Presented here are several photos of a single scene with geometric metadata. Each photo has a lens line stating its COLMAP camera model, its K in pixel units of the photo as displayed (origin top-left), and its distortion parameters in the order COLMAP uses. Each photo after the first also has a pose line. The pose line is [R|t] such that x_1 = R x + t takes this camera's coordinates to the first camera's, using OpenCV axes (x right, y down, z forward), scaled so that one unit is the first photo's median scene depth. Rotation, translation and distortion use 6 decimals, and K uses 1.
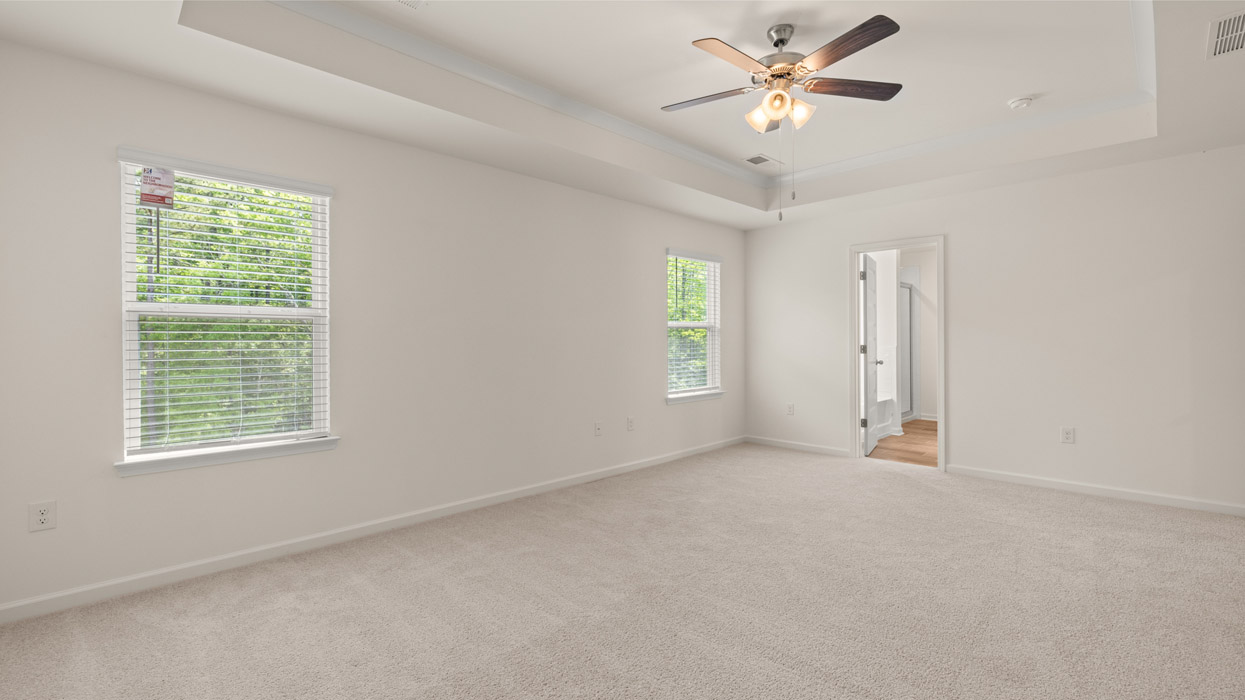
lens RADIAL K [[532.1, 0, 622.5], [0, 532.1, 350.0], [0, 0, 1]] dist [0.001617, 0.000398]
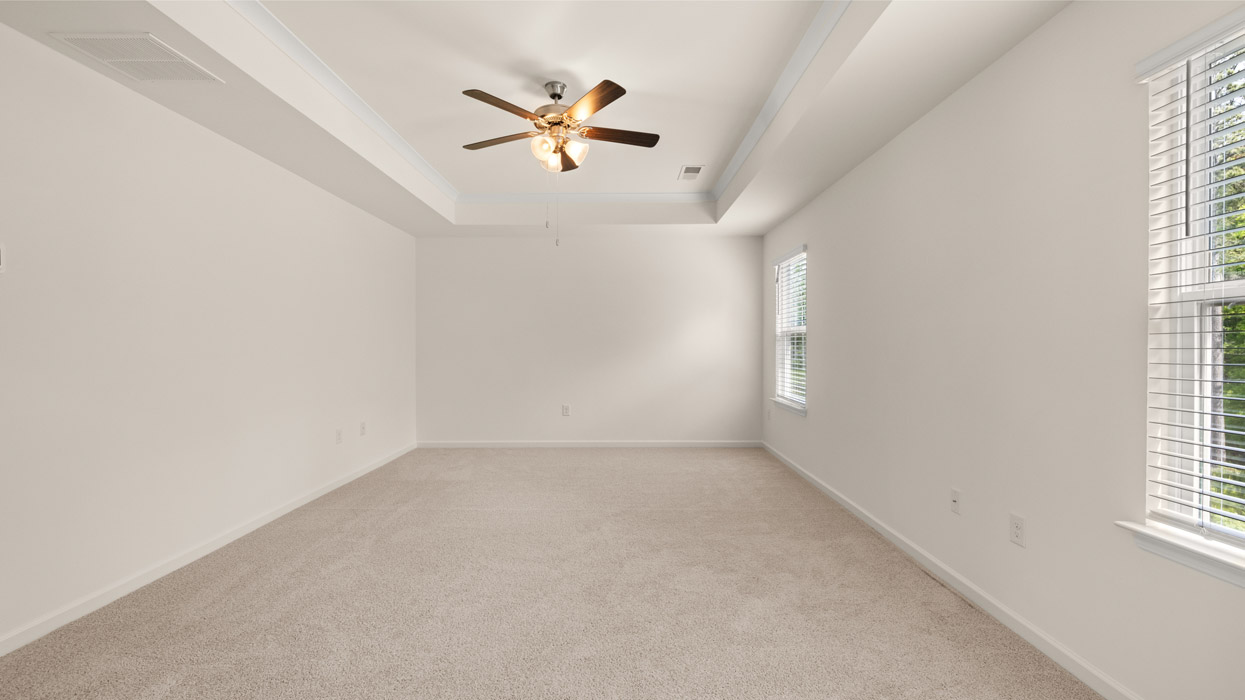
lens RADIAL K [[532.1, 0, 622.5], [0, 532.1, 350.0], [0, 0, 1]] dist [0.001617, 0.000398]
pose [[-0.707214, 0.004965, -0.706982, 0.716599], [-0.014988, 0.999645, 0.022014, -0.023261], [0.706841, 0.026165, -0.706888, 1.345920]]
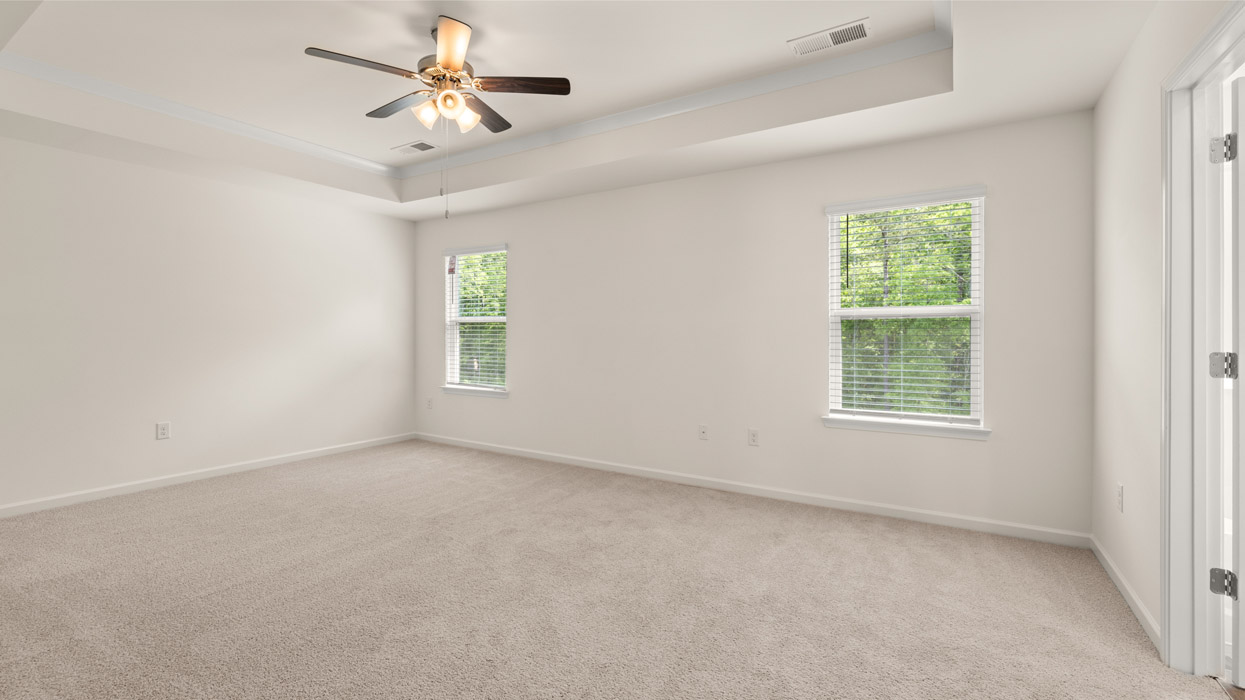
lens RADIAL K [[539.3, 0, 628.5], [0, 539.3, 338.8], [0, 0, 1]] dist [0.000455, 0.000090]
pose [[0.238662, 0.007063, -0.971077, 0.963601], [-0.022370, 0.999748, 0.001774, -0.011405], [0.970845, 0.021300, 0.238760, 0.760560]]
